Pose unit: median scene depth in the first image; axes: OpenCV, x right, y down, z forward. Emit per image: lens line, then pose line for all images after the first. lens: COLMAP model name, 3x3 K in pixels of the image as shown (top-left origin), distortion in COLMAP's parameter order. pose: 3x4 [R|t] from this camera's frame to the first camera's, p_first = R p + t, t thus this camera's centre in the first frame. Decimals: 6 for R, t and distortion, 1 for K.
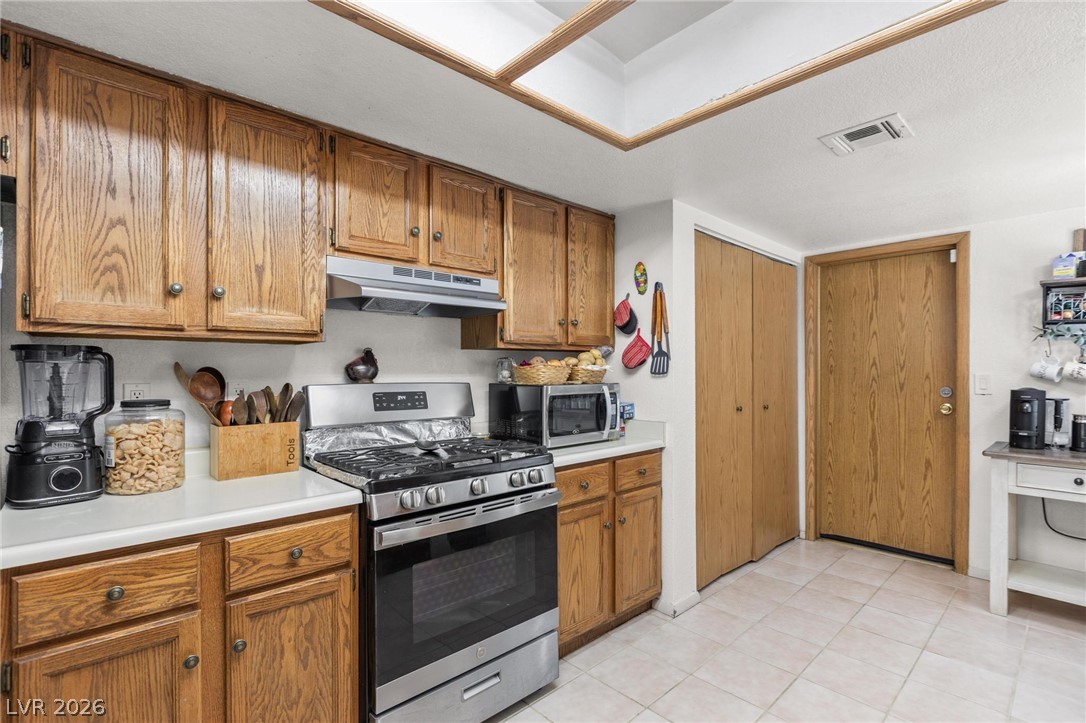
lens RADIAL K [[505.7, 0, 543.7], [0, 505.7, 369.1], [0, 0, 1]] dist [-0.015236, 0.000400]
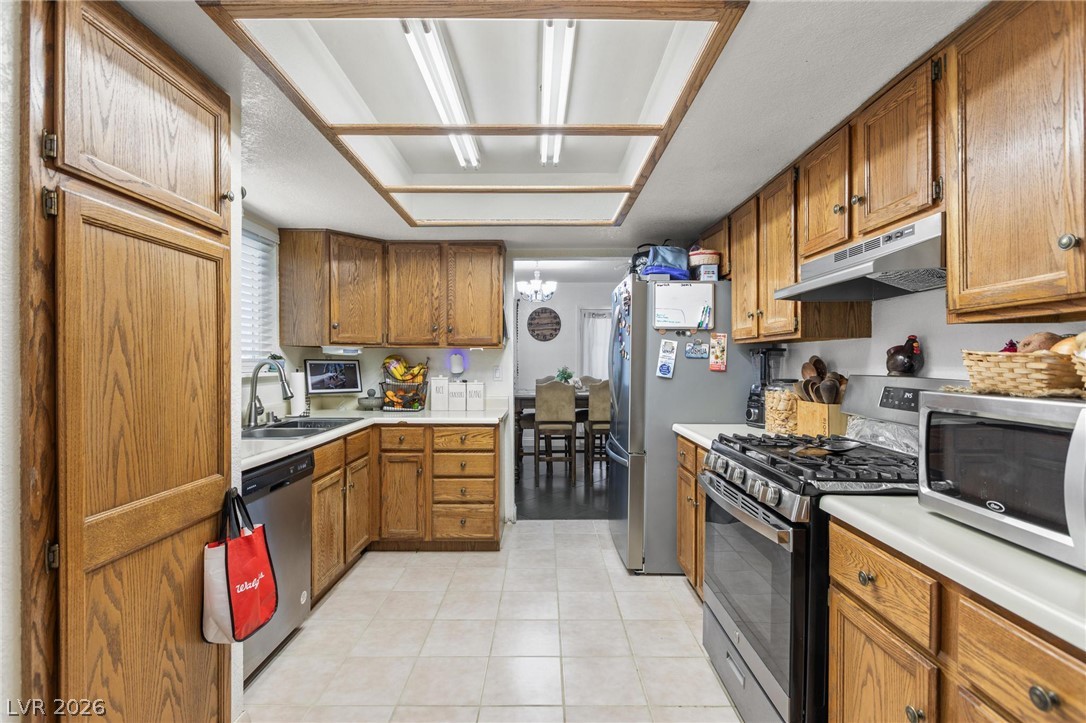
lens RADIAL K [[505.7, 0, 543.5], [0, 505.7, 362.2], [0, 0, 1]] dist [-0.015236, 0.000400]
pose [[-0.679233, 0.002193, -0.733920, 0.673806], [-0.002454, 0.999983, 0.005259, 0.000385], [0.733919, 0.005373, -0.679216, 1.061642]]
